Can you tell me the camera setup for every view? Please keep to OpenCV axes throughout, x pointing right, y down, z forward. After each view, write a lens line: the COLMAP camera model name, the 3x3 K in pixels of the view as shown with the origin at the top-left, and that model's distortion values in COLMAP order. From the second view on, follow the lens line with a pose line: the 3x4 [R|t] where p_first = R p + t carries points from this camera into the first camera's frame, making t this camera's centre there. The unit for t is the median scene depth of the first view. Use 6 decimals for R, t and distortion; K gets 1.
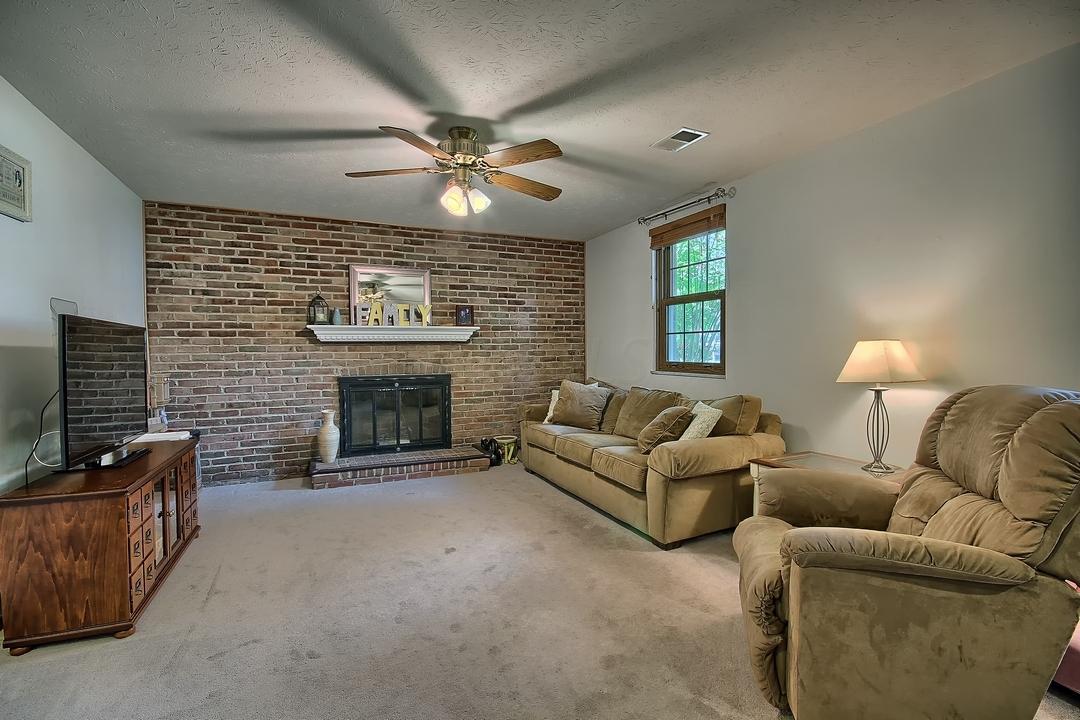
lens RADIAL K [[500.1, 0, 545.9], [0, 500.1, 363.3], [0, 0, 1]] dist [0.000945, -0.001341]
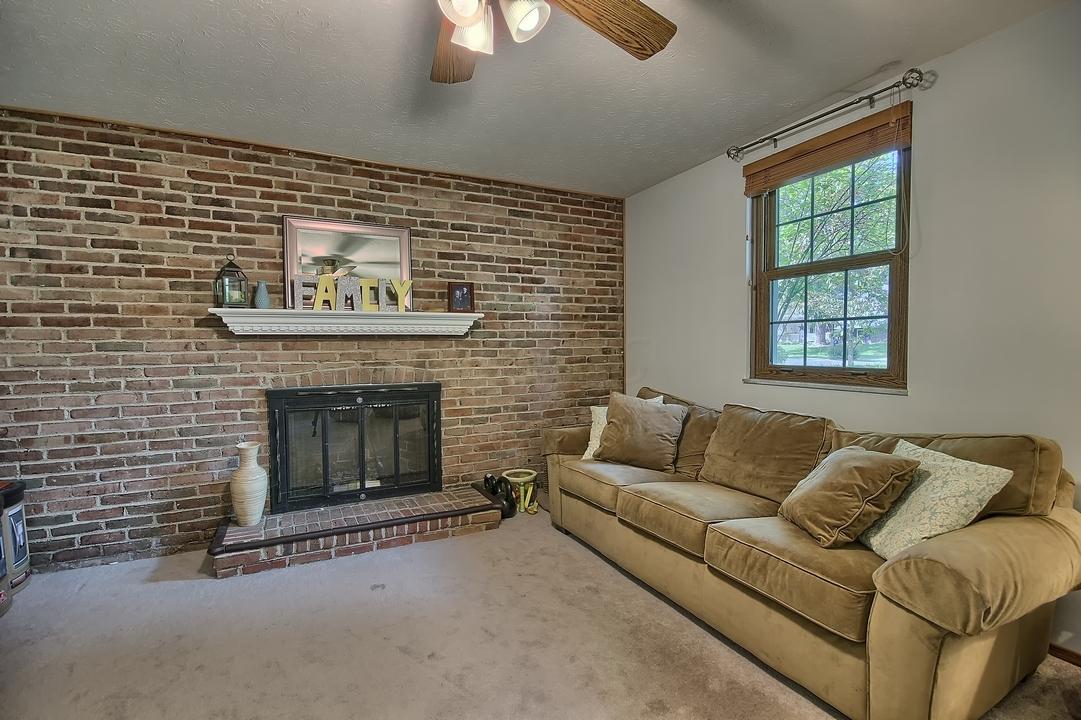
lens RADIAL K [[500.5, 0, 546.4], [0, 500.5, 363.3], [0, 0, 1]] dist [0.000945, -0.001341]
pose [[0.999152, -0.002989, 0.041058, -0.082570], [0.002769, 0.999981, 0.005419, -0.009748], [-0.041074, -0.005301, 0.999142, 0.347787]]
